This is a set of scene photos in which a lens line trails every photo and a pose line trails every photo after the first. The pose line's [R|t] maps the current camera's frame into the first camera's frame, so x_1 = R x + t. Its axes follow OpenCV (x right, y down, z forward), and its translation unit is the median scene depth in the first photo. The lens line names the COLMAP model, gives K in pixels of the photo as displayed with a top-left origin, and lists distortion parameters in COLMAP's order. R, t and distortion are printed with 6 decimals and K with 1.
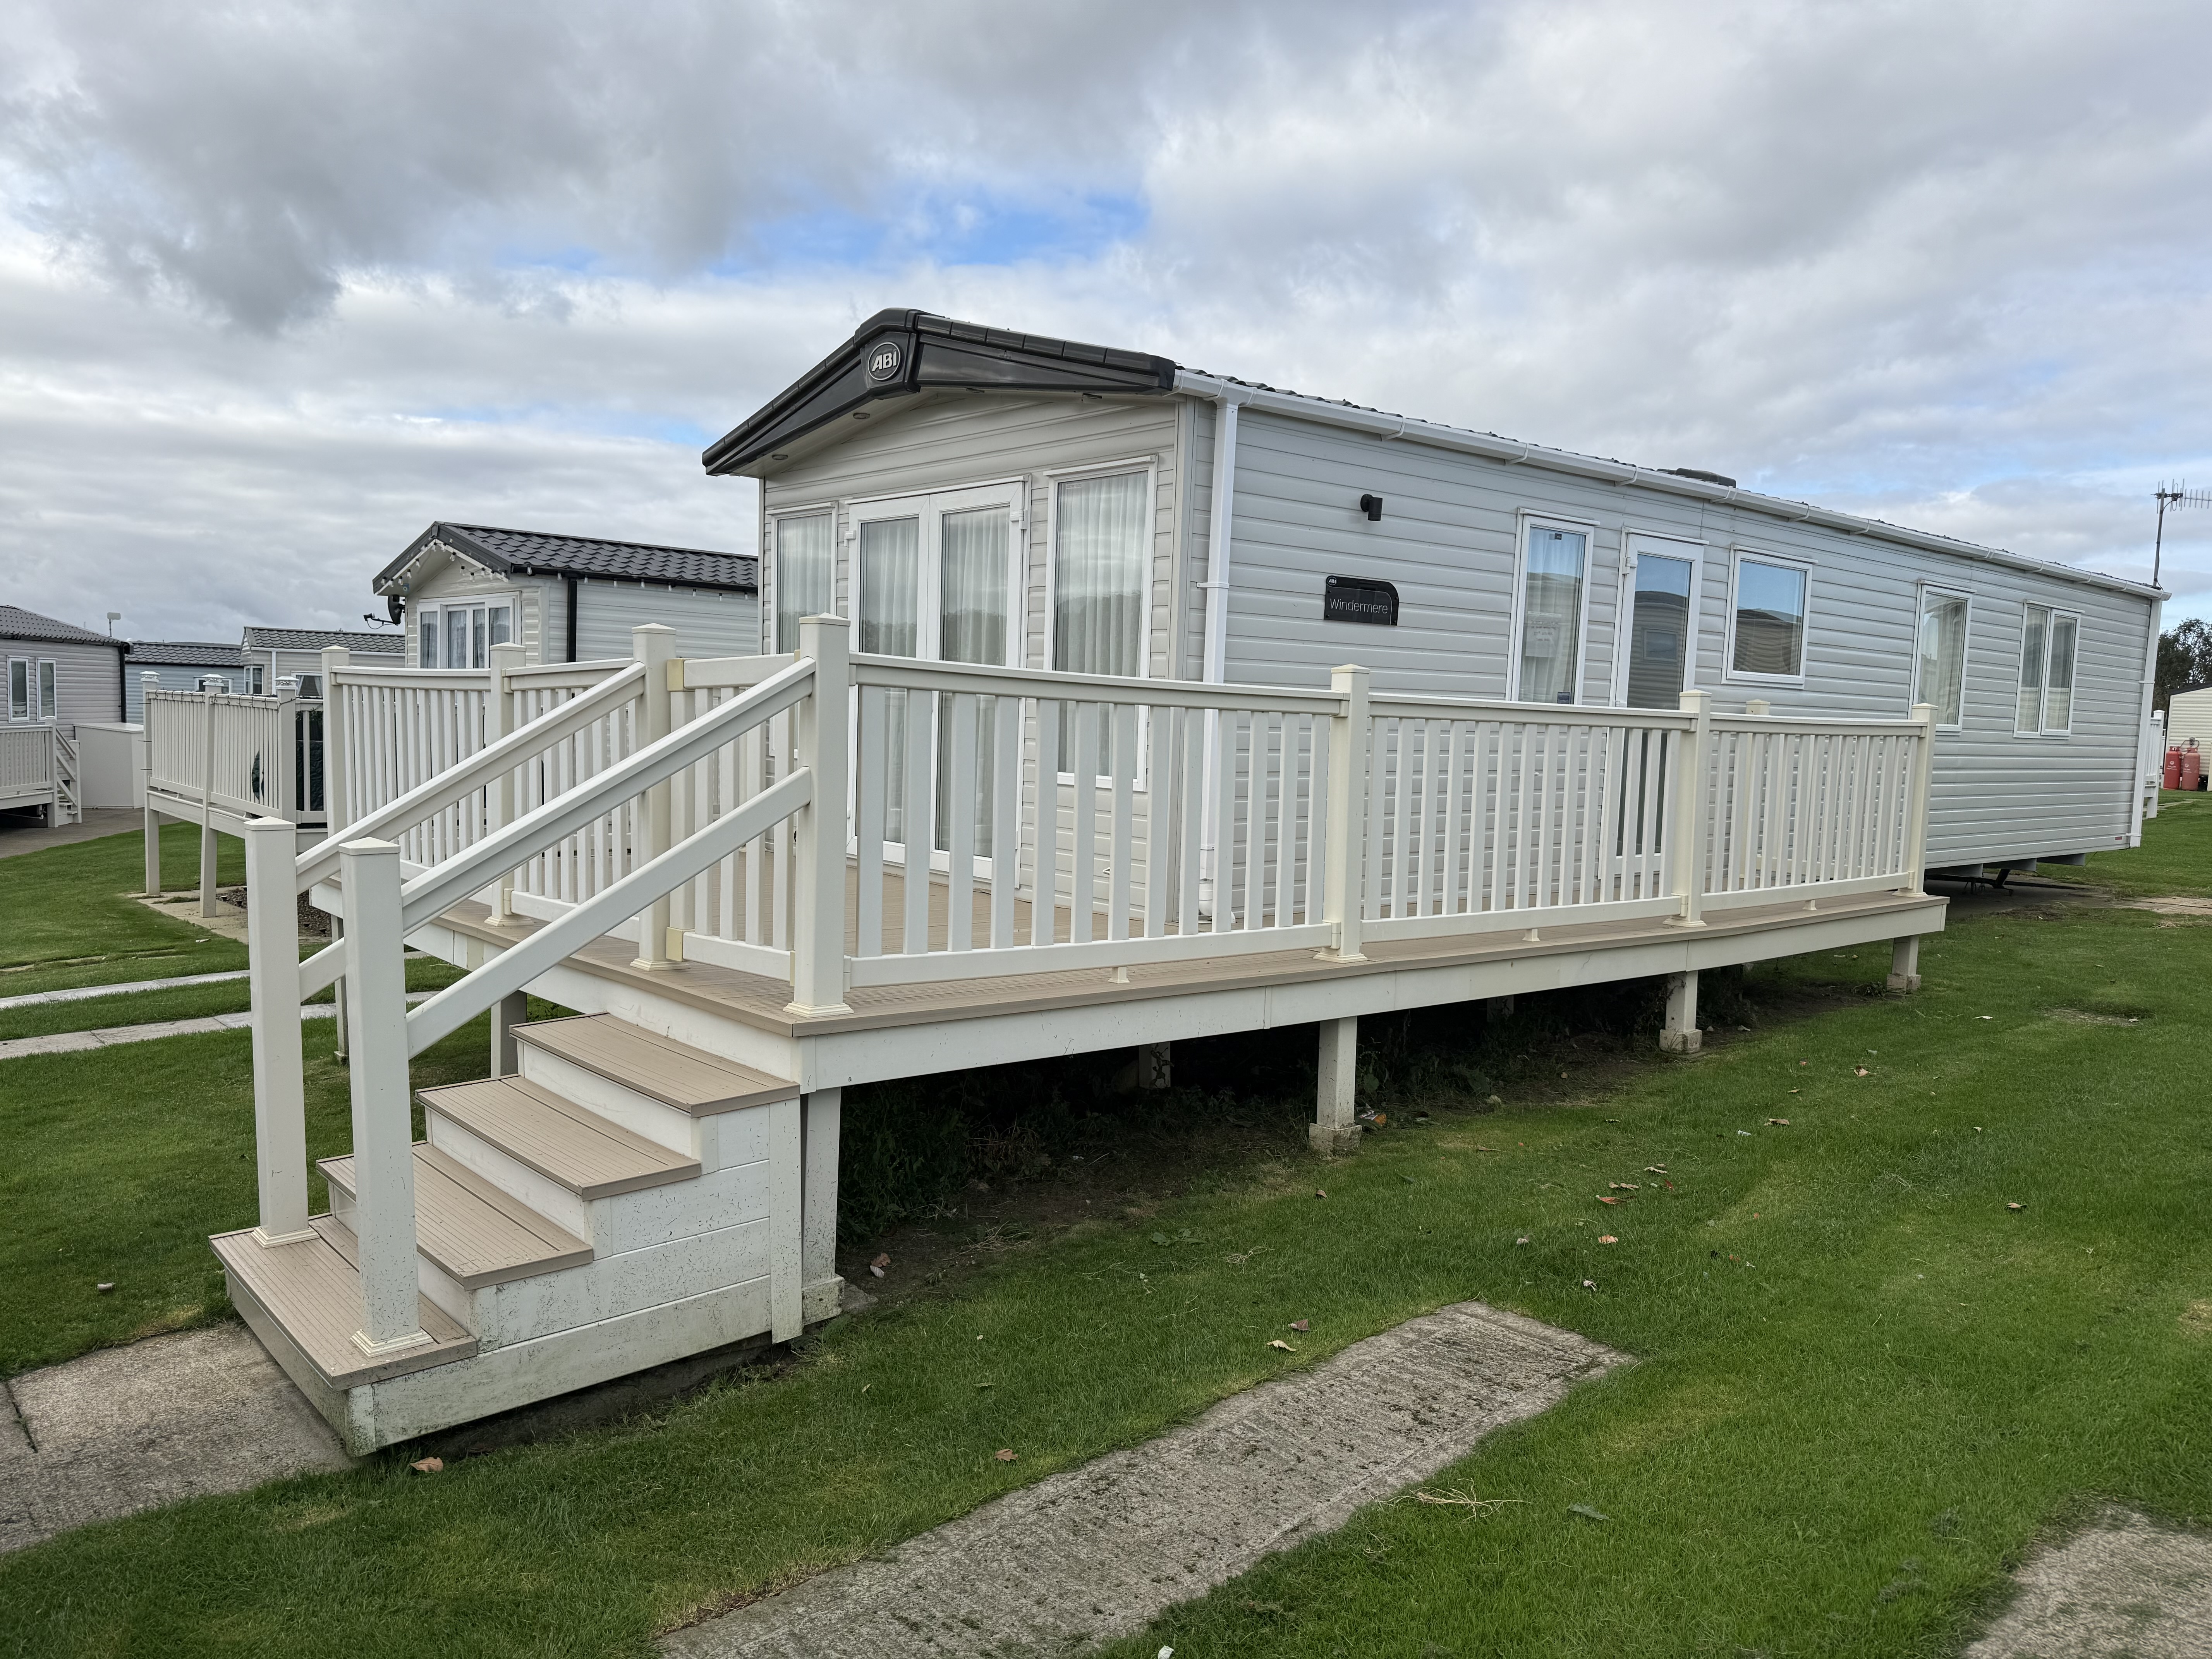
lens RADIAL K [[1508.5, 0, 1064.0], [0, 1508.5, 820.0], [0, 0, 1]] dist [0.044398, -0.044691]
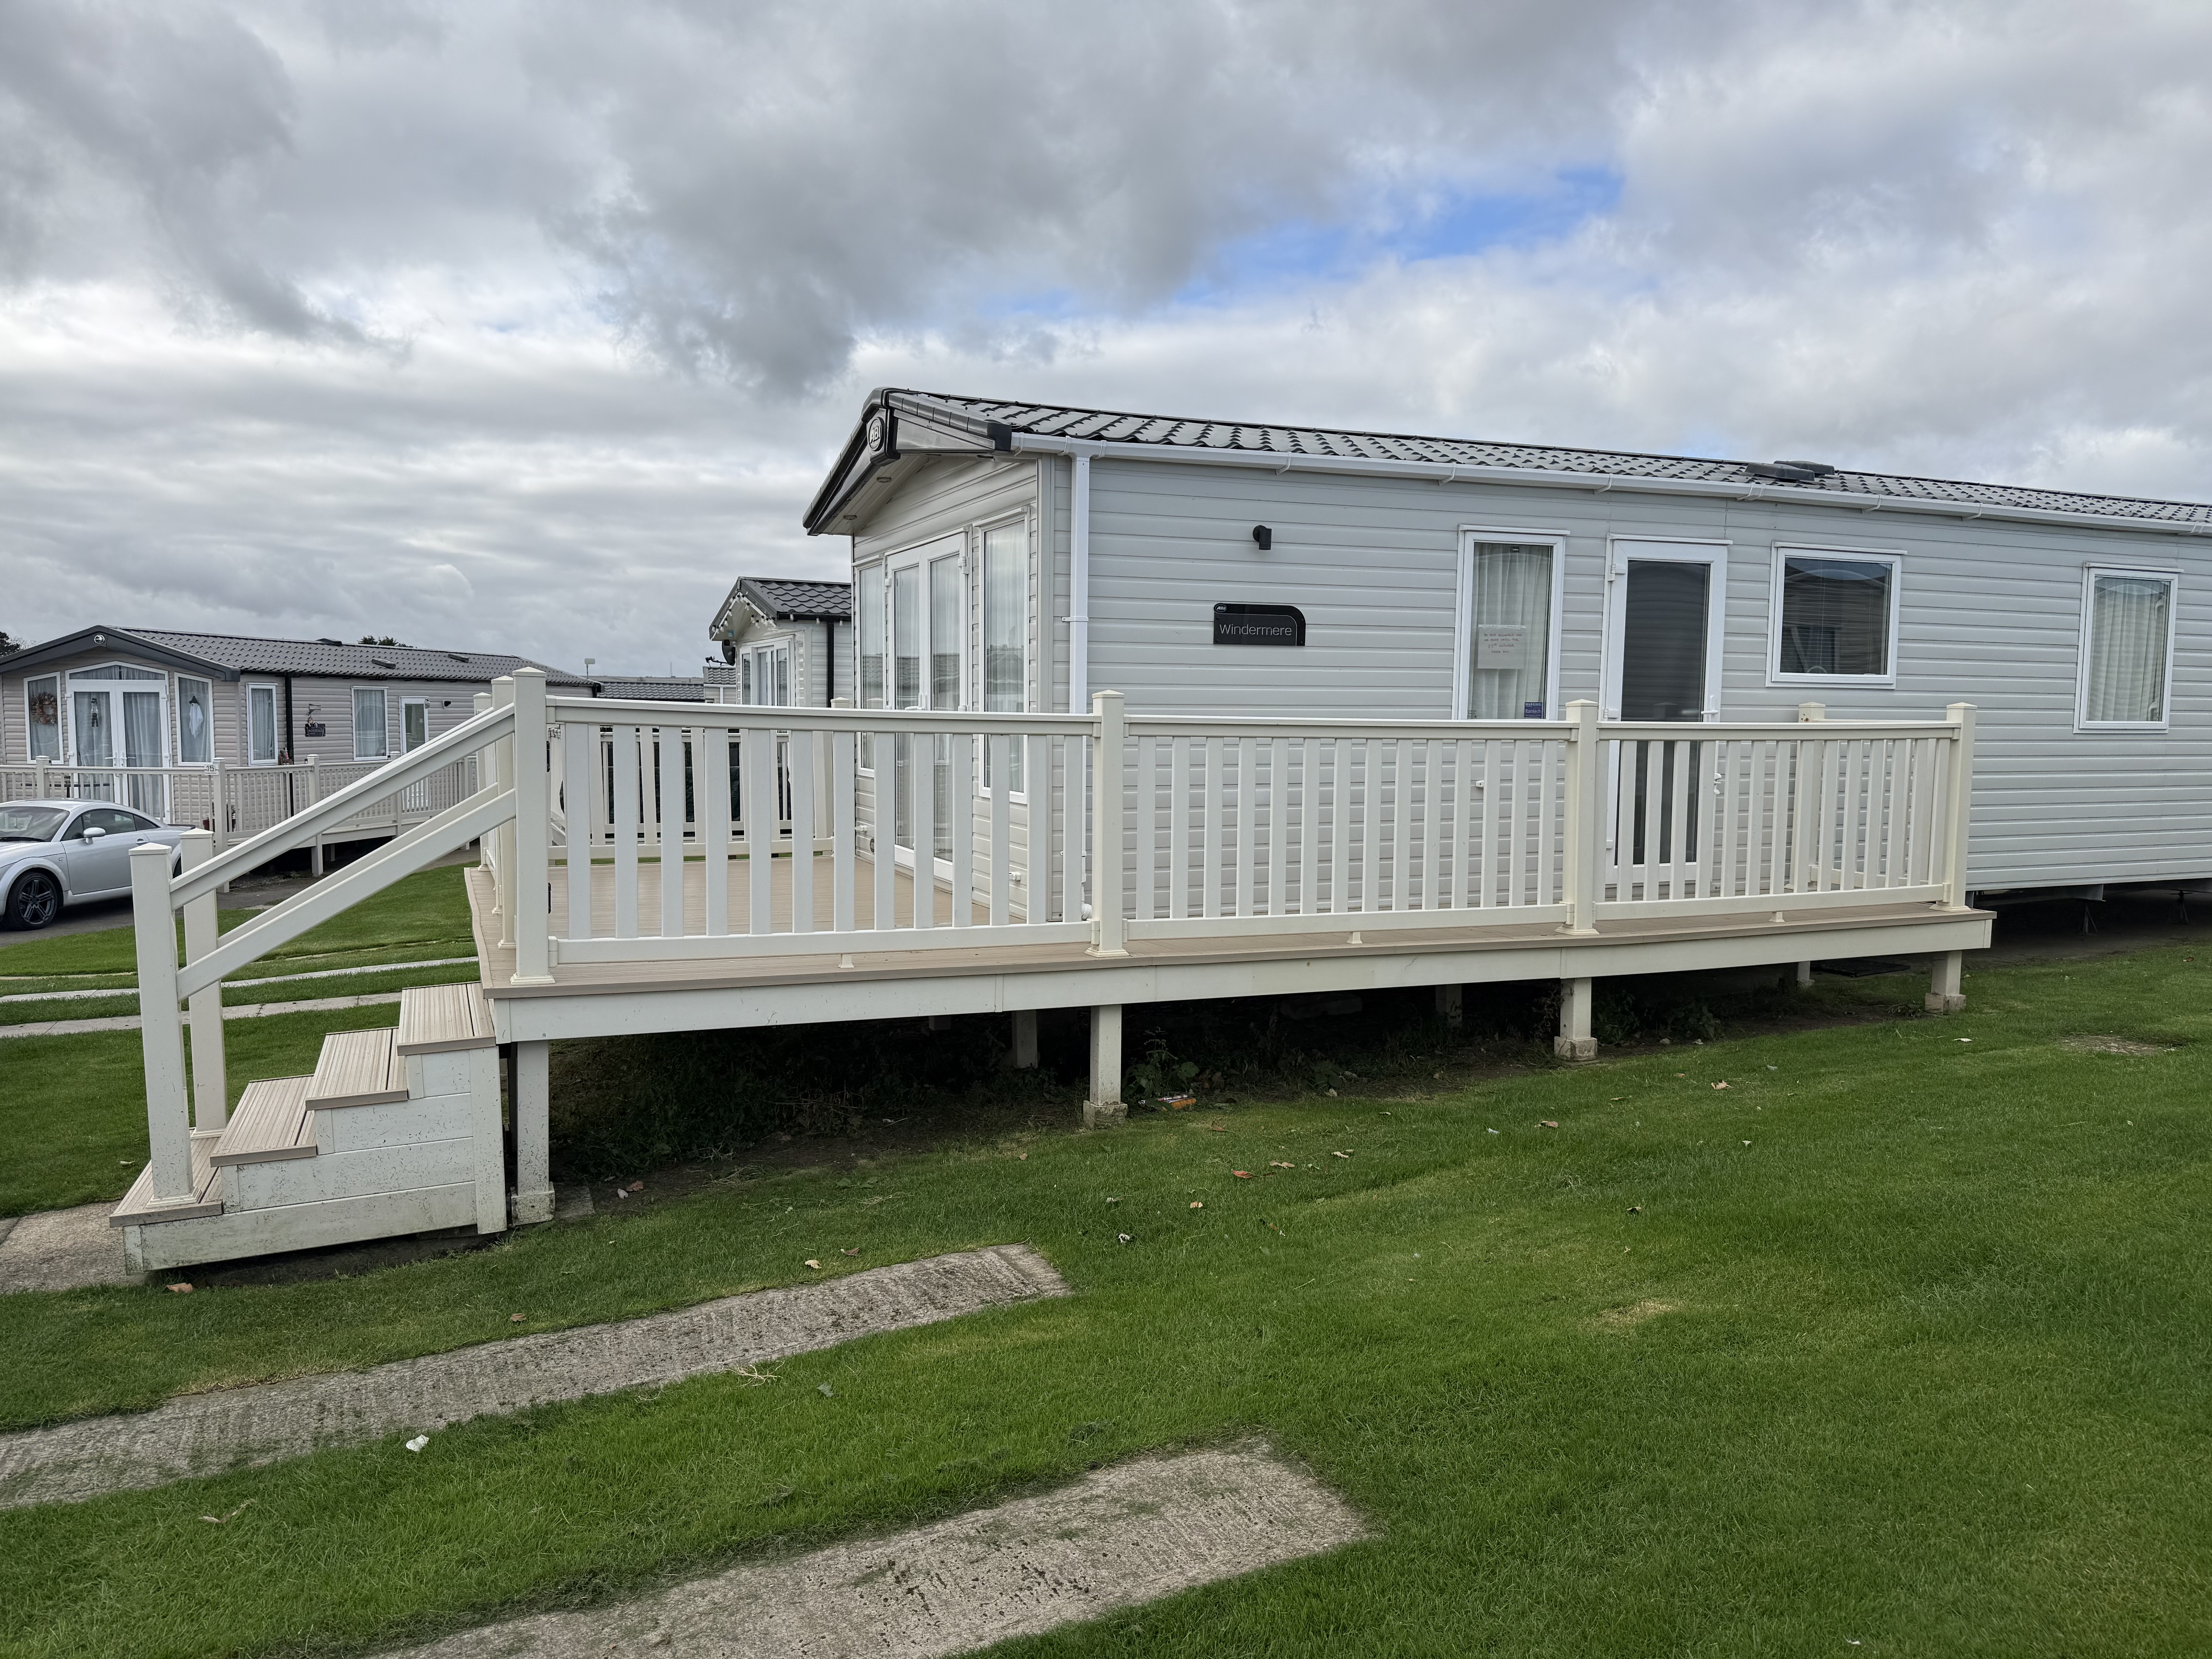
lens RADIAL K [[1508.5, 0, 1111.8], [0, 1508.5, 821.8], [0, 0, 1]] dist [0.044398, -0.044691]
pose [[0.957901, -0.000350, -0.287100, 0.403019], [0.000400, 1.000000, 0.000114, -0.005212], [0.287100, -0.000225, 0.957901, -0.055358]]
